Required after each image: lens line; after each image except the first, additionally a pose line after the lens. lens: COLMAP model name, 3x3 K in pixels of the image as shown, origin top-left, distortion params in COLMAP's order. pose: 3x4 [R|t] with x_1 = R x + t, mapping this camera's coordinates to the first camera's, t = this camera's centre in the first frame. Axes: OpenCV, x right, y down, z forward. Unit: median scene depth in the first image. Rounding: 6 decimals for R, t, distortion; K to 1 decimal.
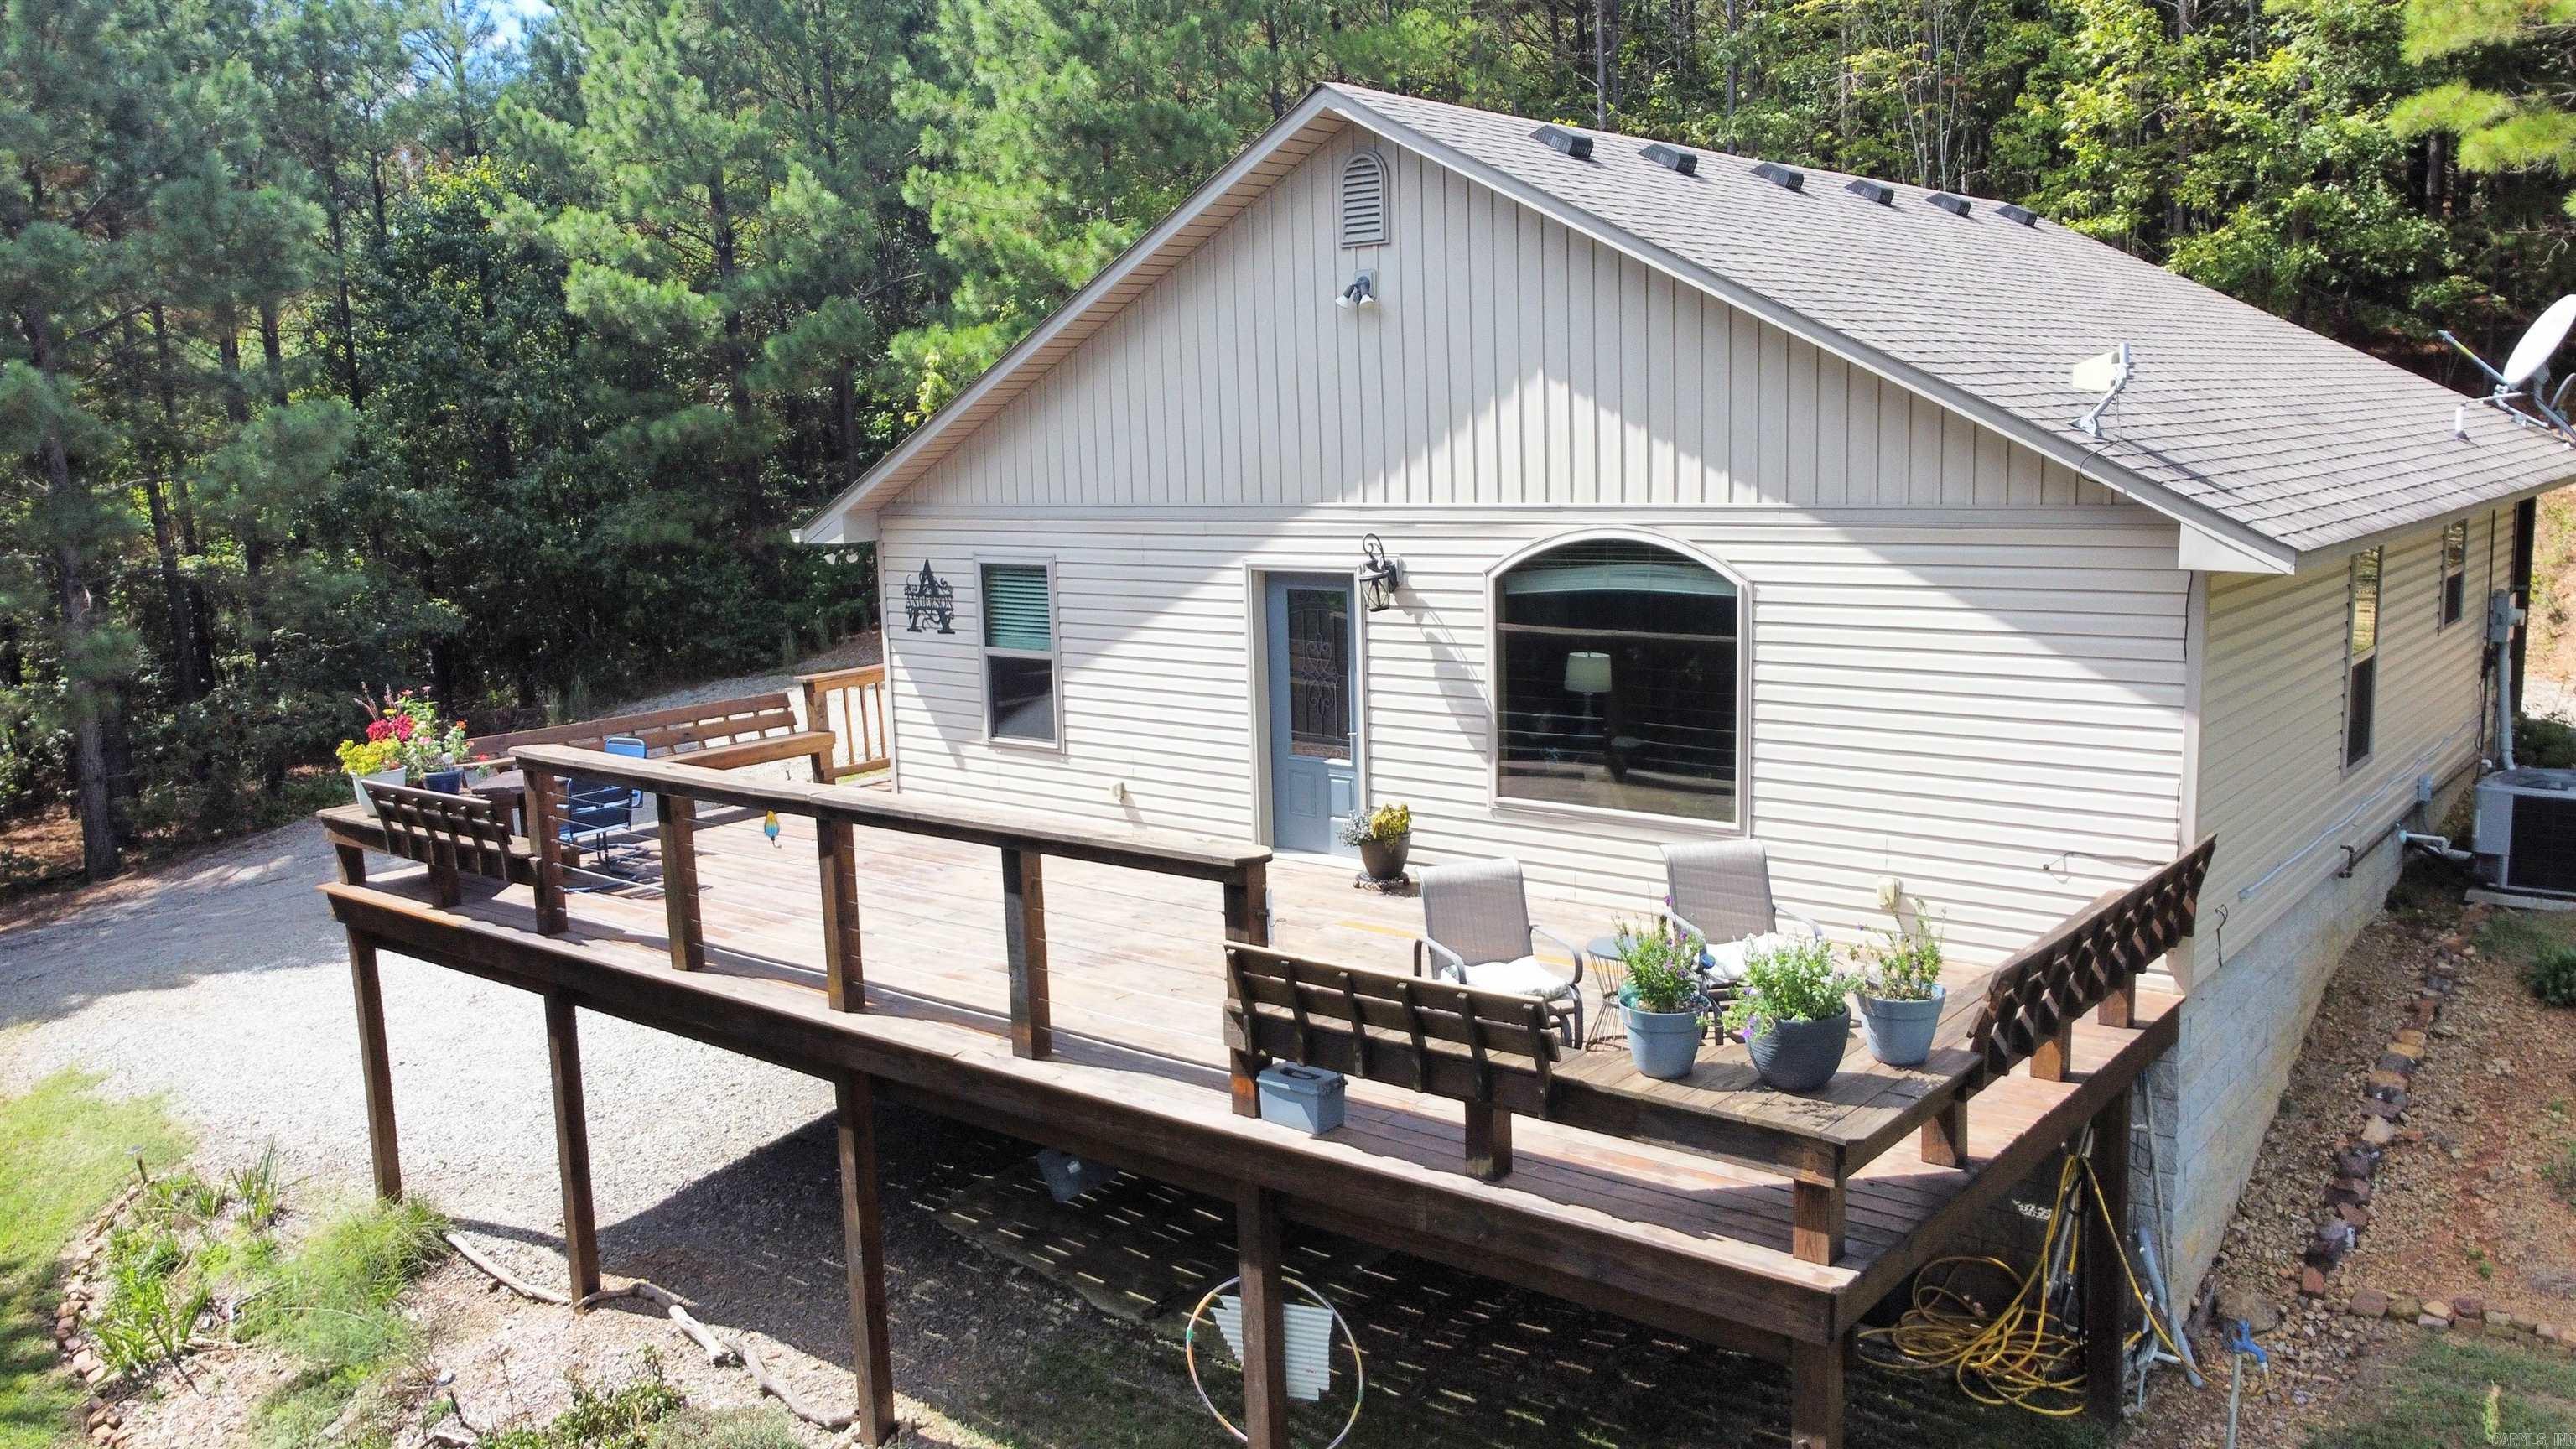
lens RADIAL K [[1940.9, 0, 1287.6], [0, 1940.9, 724.8], [0, 0, 1]] dist [-0.006802, 0.015801]
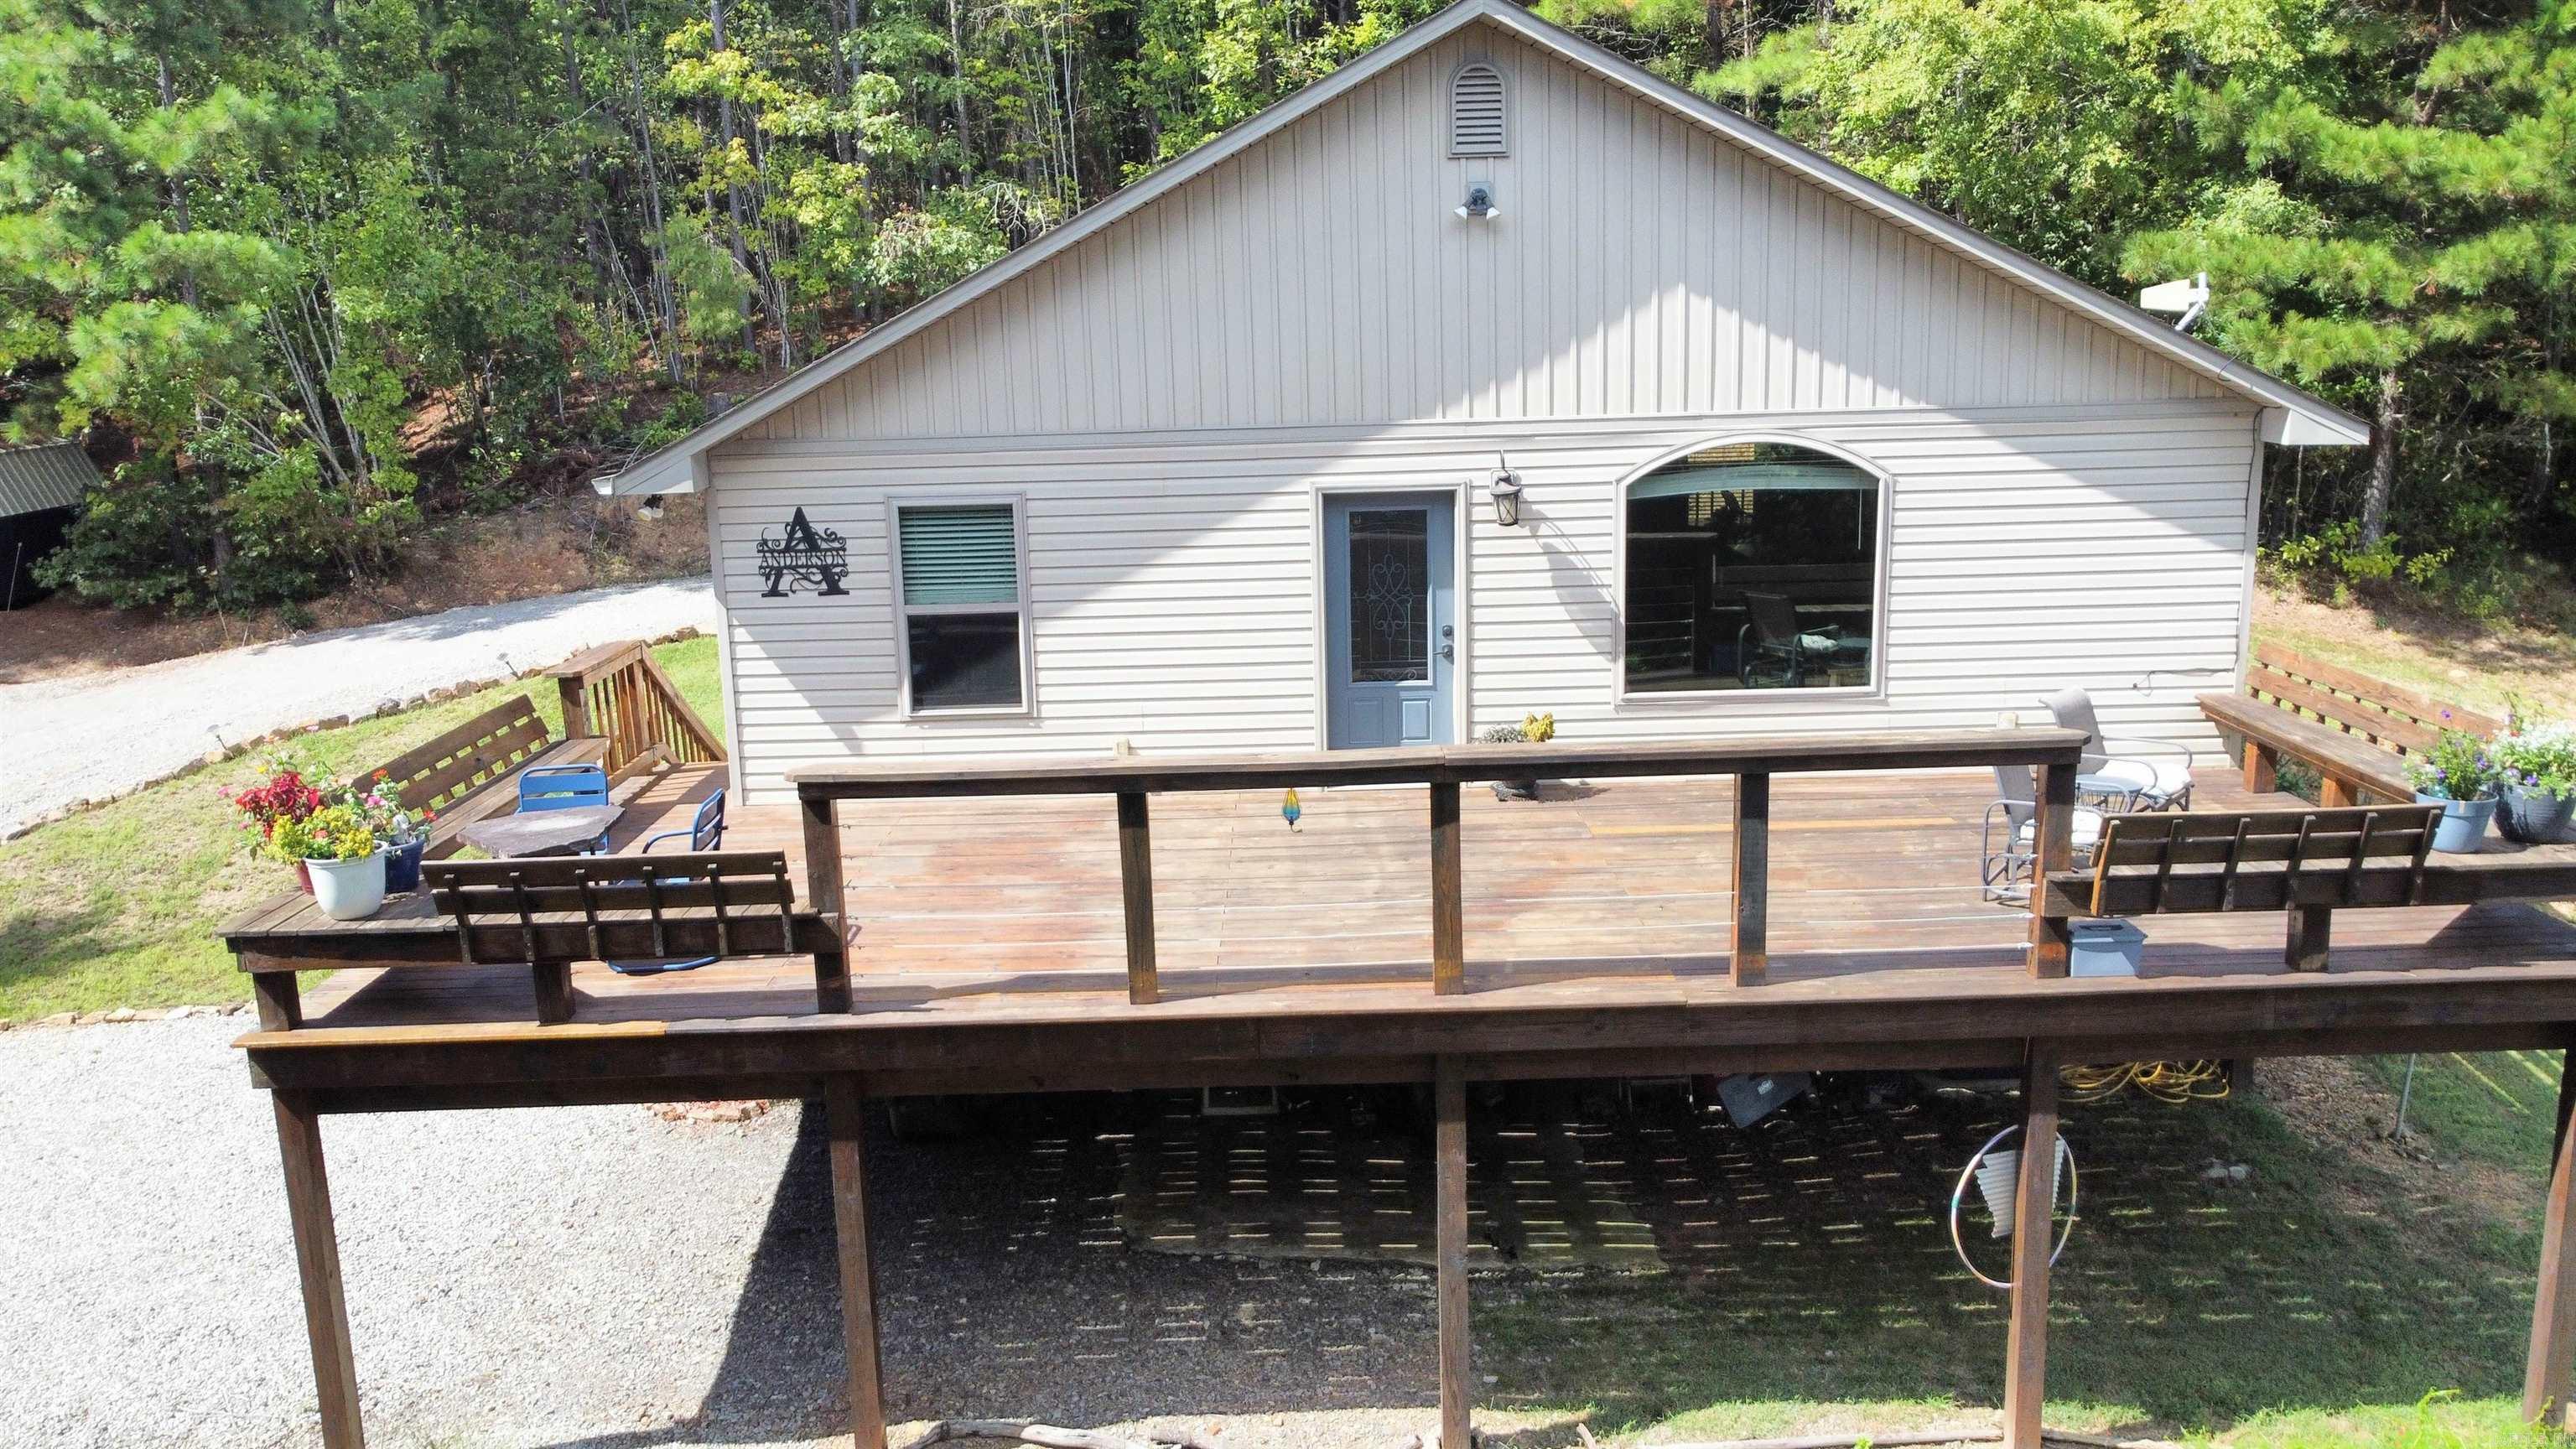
lens RADIAL K [[1940.9, 0, 1276.9], [0, 1940.9, 726.9], [0, 0, 1]] dist [-0.006802, 0.015801]
pose [[0.779435, -0.122521, 0.614385, -0.677719], [0.100584, 0.992441, 0.070308, -0.037496], [-0.618355, 0.006996, 0.785867, 0.284029]]
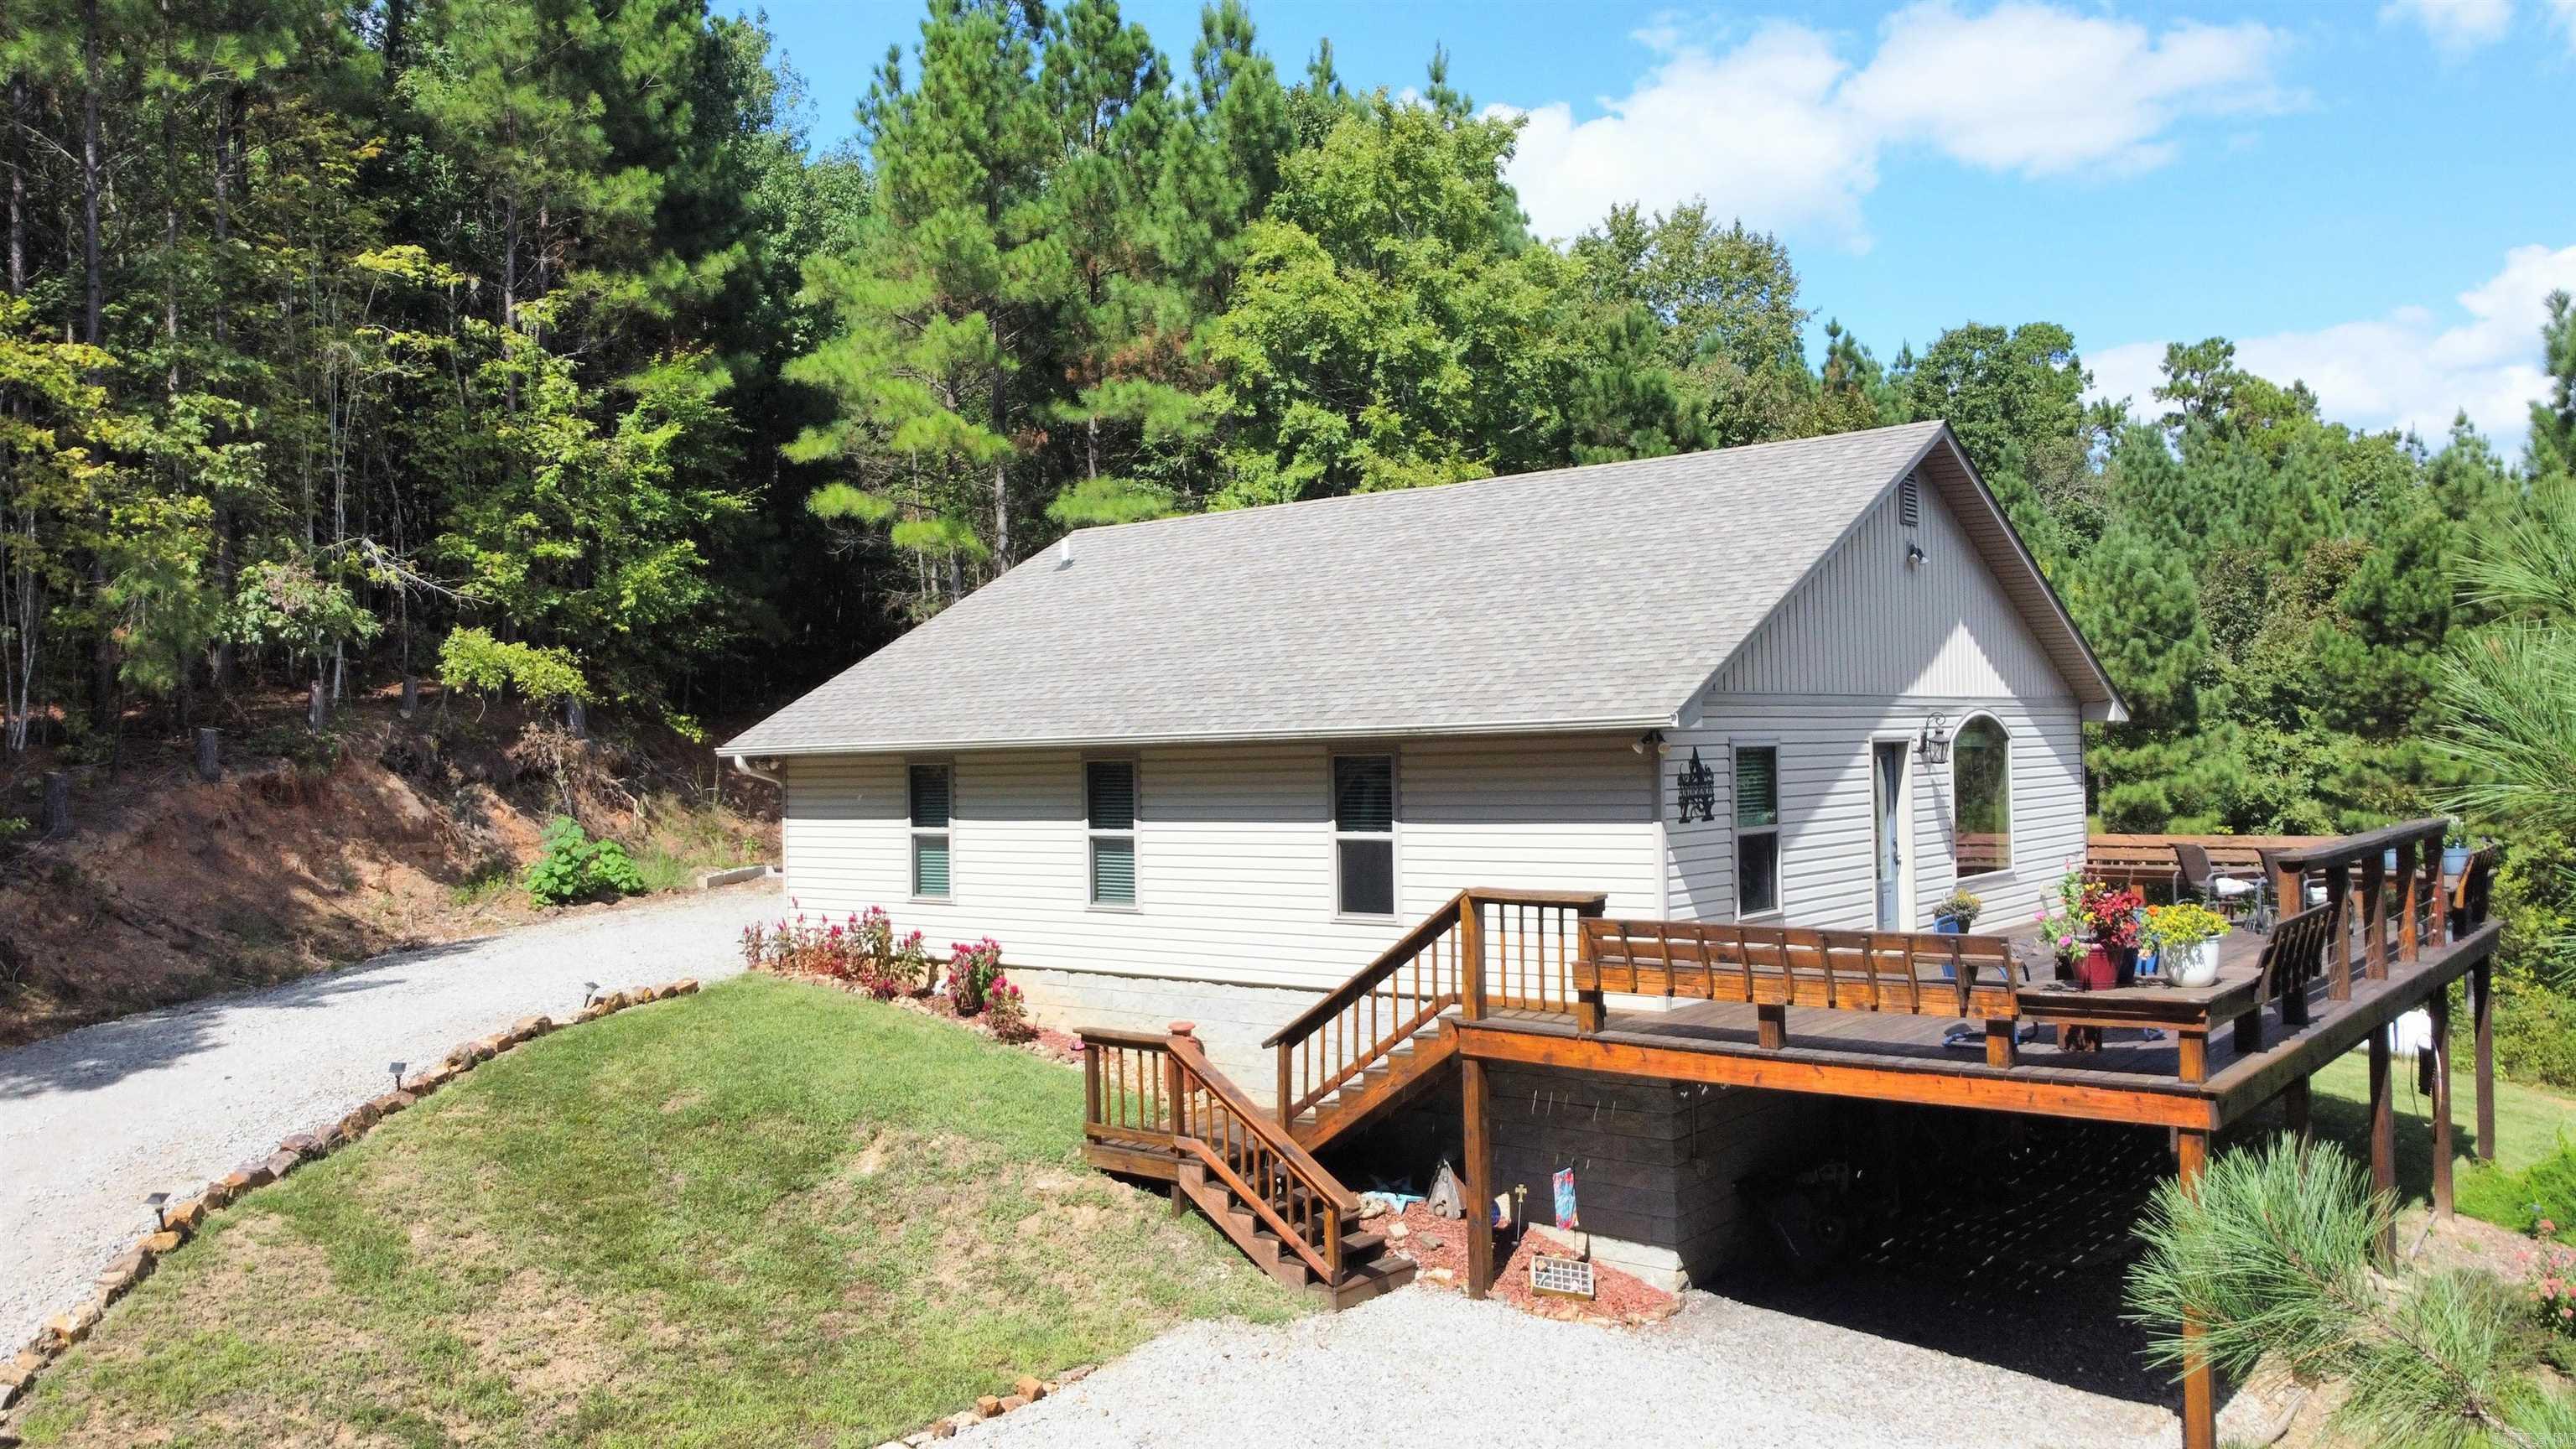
lens RADIAL K [[1940.9, 0, 1279.6], [0, 1940.9, 712.9], [0, 0, 1]] dist [-0.006802, 0.015801]
pose [[0.011223, 0.051580, 0.998606, -1.459427], [0.177707, 0.982668, -0.052754, -0.109007], [-0.984019, 0.178051, 0.001862, 1.495555]]
